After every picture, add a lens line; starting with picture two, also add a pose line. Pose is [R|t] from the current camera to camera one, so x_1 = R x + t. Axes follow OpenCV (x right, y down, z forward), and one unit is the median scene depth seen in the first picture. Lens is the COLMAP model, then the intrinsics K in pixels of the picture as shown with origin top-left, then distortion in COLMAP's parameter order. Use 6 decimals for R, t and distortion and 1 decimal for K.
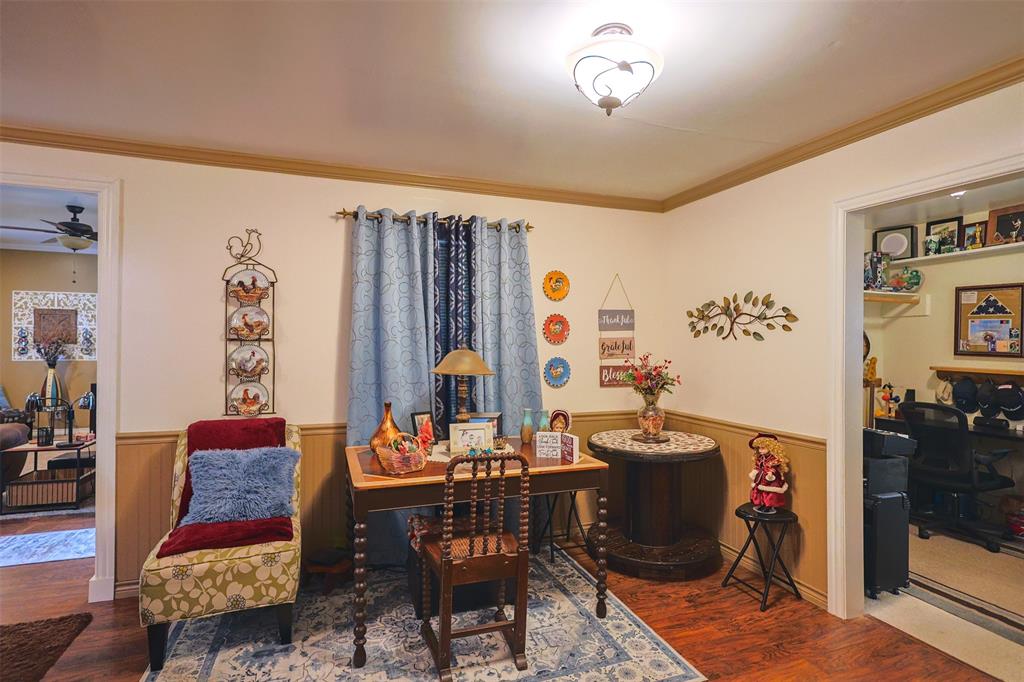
lens RADIAL K [[501.8, 0, 512.2], [0, 501.8, 341.9], [0, 0, 1]] dist [-0.002522, -0.000200]
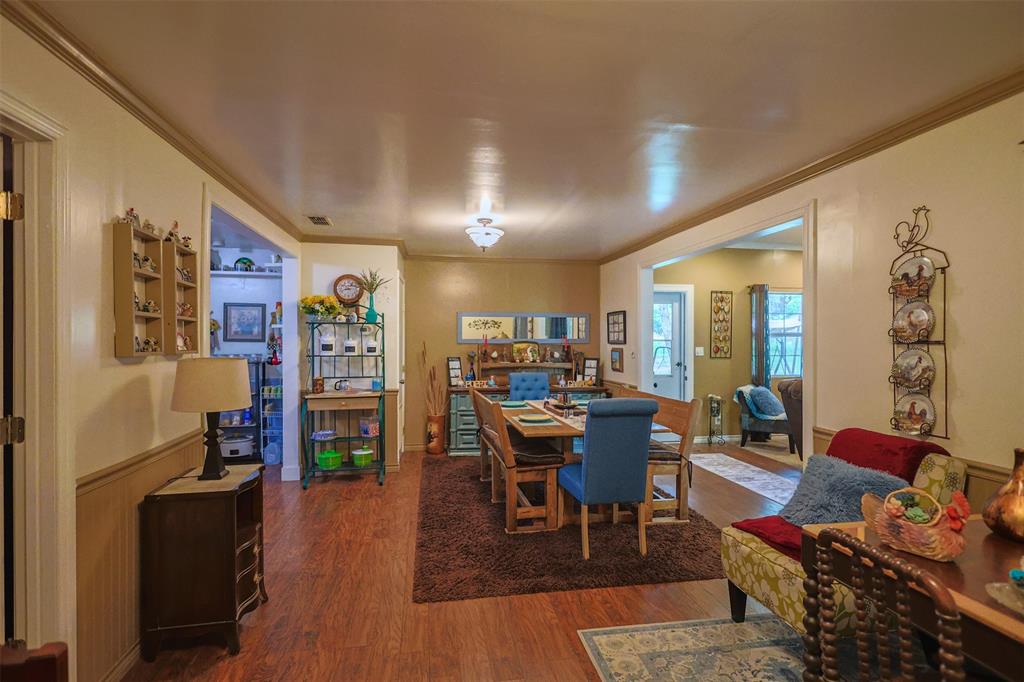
lens RADIAL K [[501.8, 0, 513.9], [0, 501.8, 340.7], [0, 0, 1]] dist [-0.002522, -0.000200]
pose [[-0.163850, -0.005372, -0.986471, 0.397136], [-0.001221, 0.999986, -0.005243, -0.002246], [0.986485, 0.000346, -0.163854, 0.485857]]
